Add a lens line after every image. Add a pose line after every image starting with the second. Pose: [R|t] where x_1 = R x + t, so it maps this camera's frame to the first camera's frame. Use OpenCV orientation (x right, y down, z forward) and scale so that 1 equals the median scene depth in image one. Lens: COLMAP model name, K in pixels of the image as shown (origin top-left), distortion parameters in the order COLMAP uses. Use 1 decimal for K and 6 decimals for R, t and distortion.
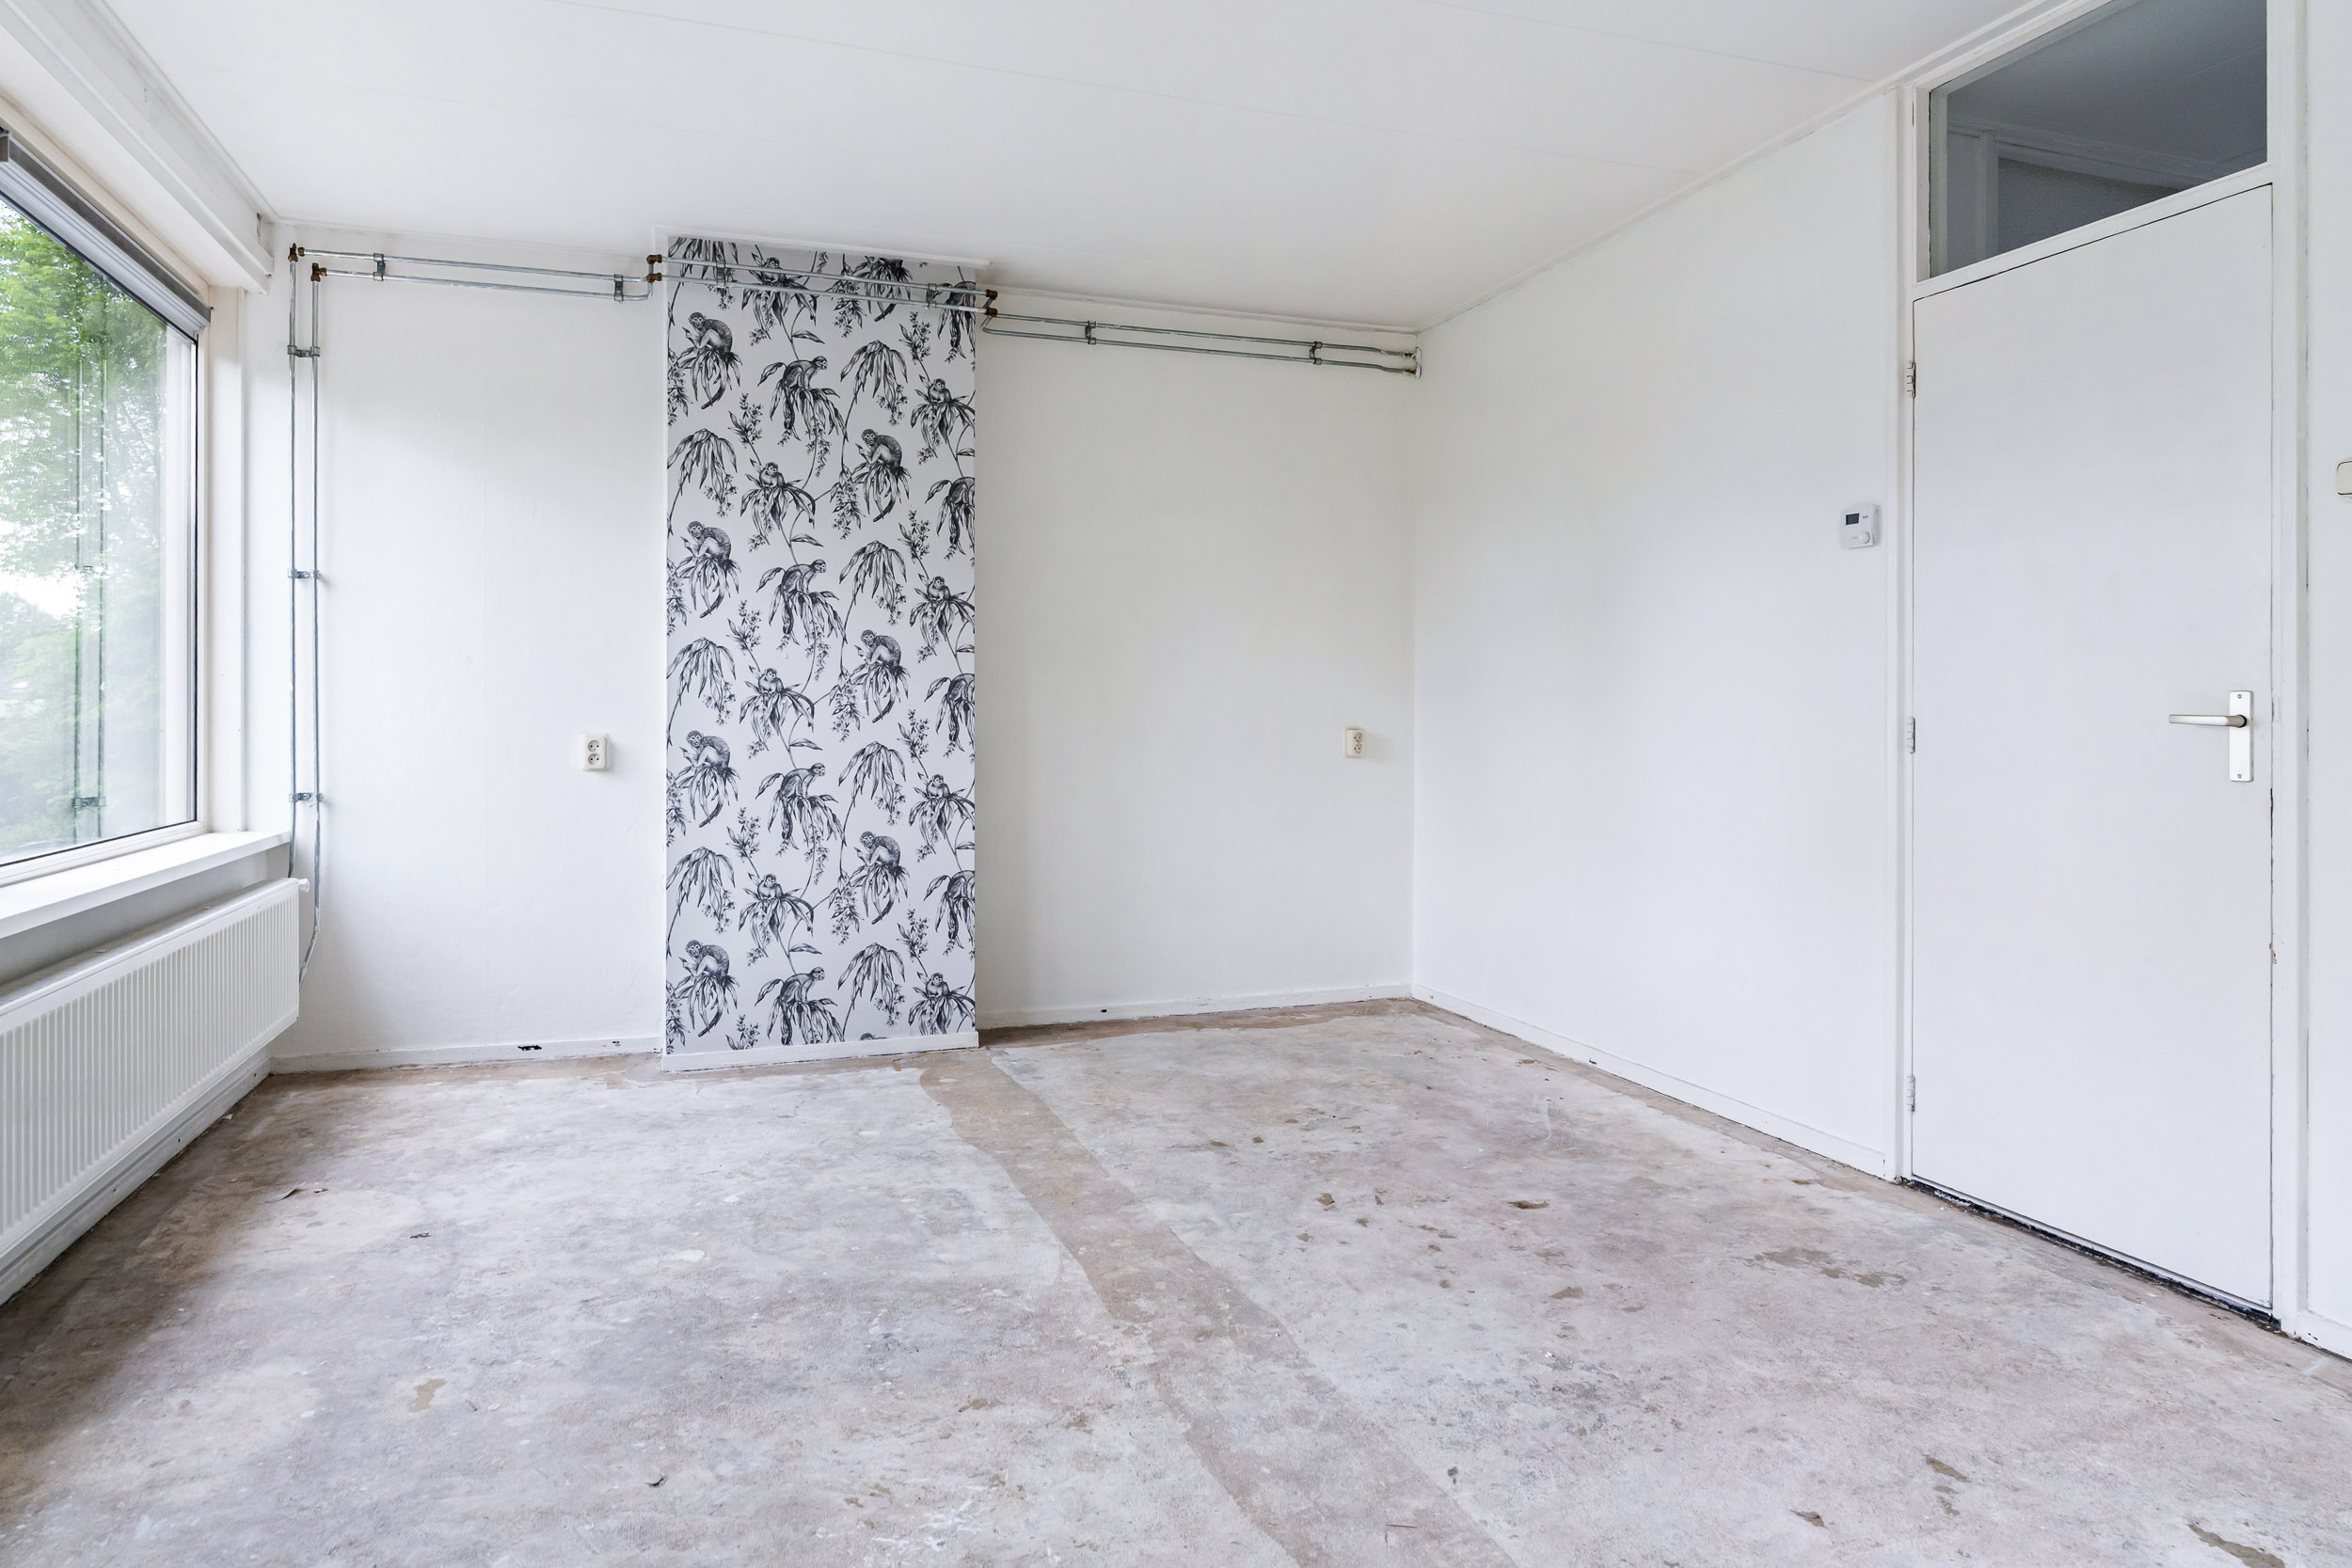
lens RADIAL K [[1405.7, 0, 1169.2], [0, 1405.7, 717.5], [0, 0, 1]] dist [-0.008862, 0.005849]
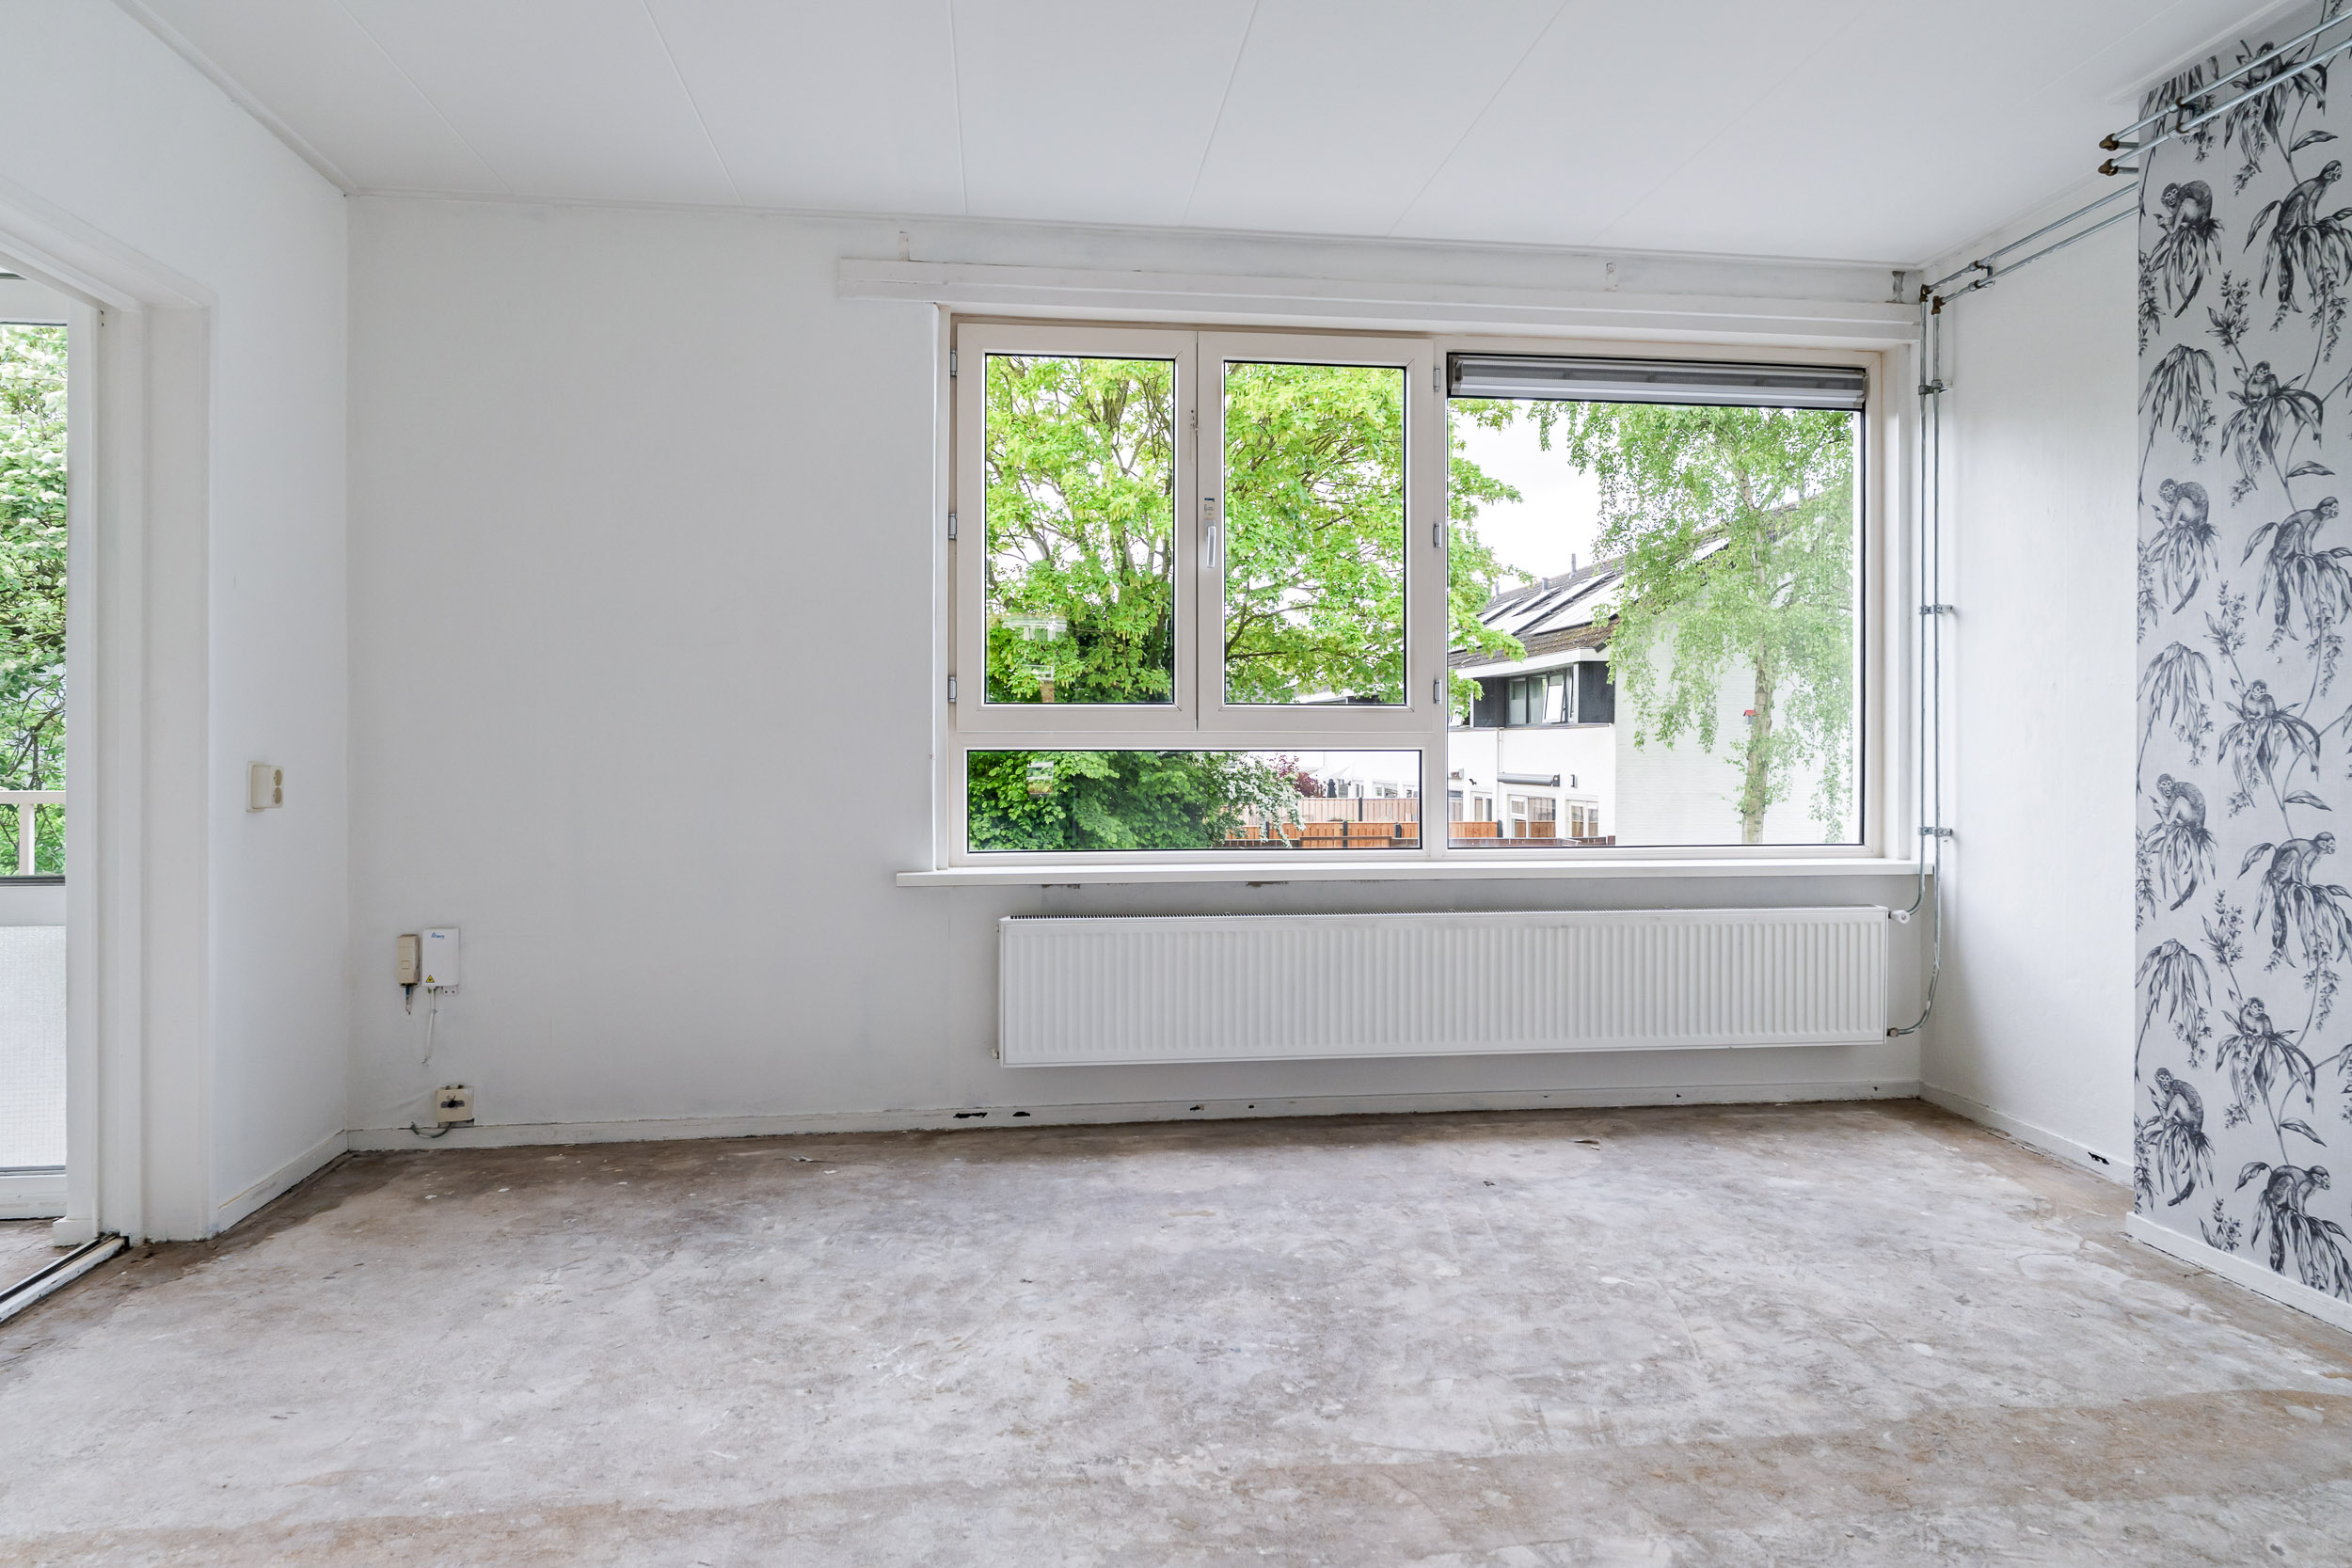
lens RADIAL K [[1405.7, 0, 1194.0], [0, 1405.7, 751.5], [0, 0, 1]] dist [-0.008862, 0.005849]
pose [[-0.201375, 0.005773, -0.979497, 0.600588], [-0.007386, 0.999945, 0.007412, -0.004508], [0.979486, 0.008727, -0.201321, 0.868713]]
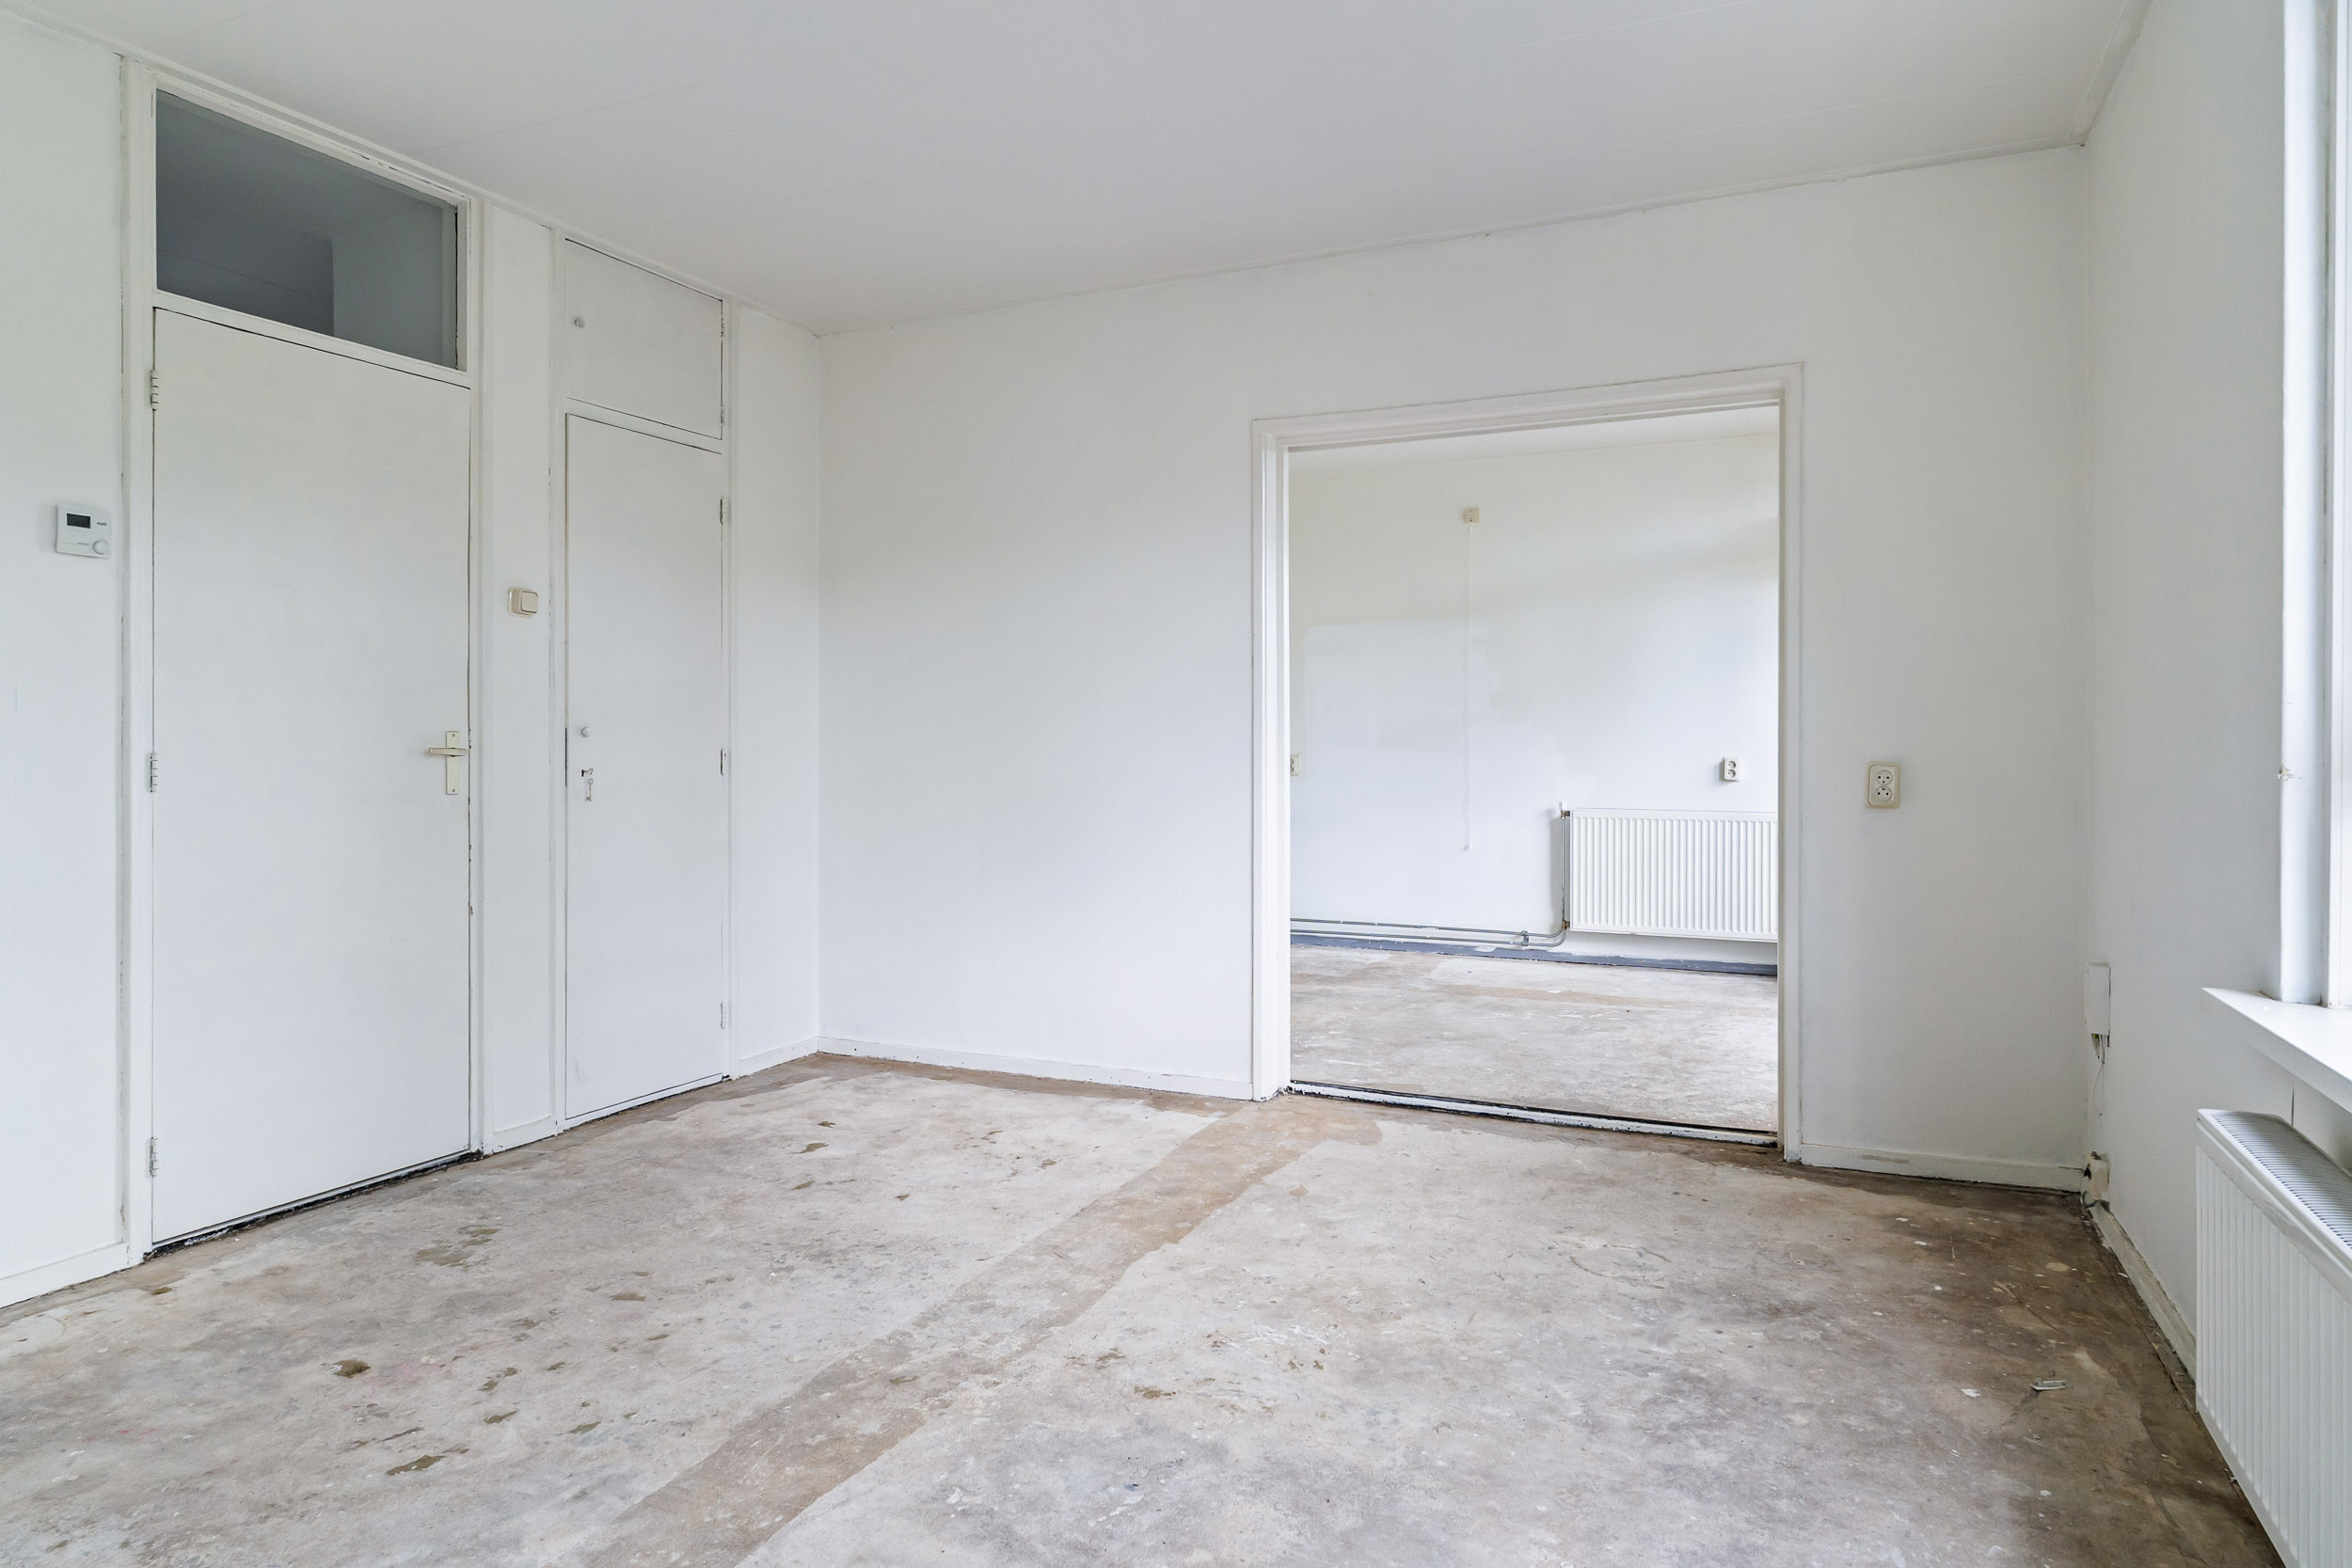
lens RADIAL K [[1405.7, 0, 1187.8], [0, 1405.7, 743.4], [0, 0, 1]] dist [-0.008862, 0.005849]
pose [[-0.723045, -0.001184, 0.690800, -0.598587], [0.003540, 0.999979, 0.005420, -0.008994], [-0.690792, 0.006364, -0.723026, 1.173162]]
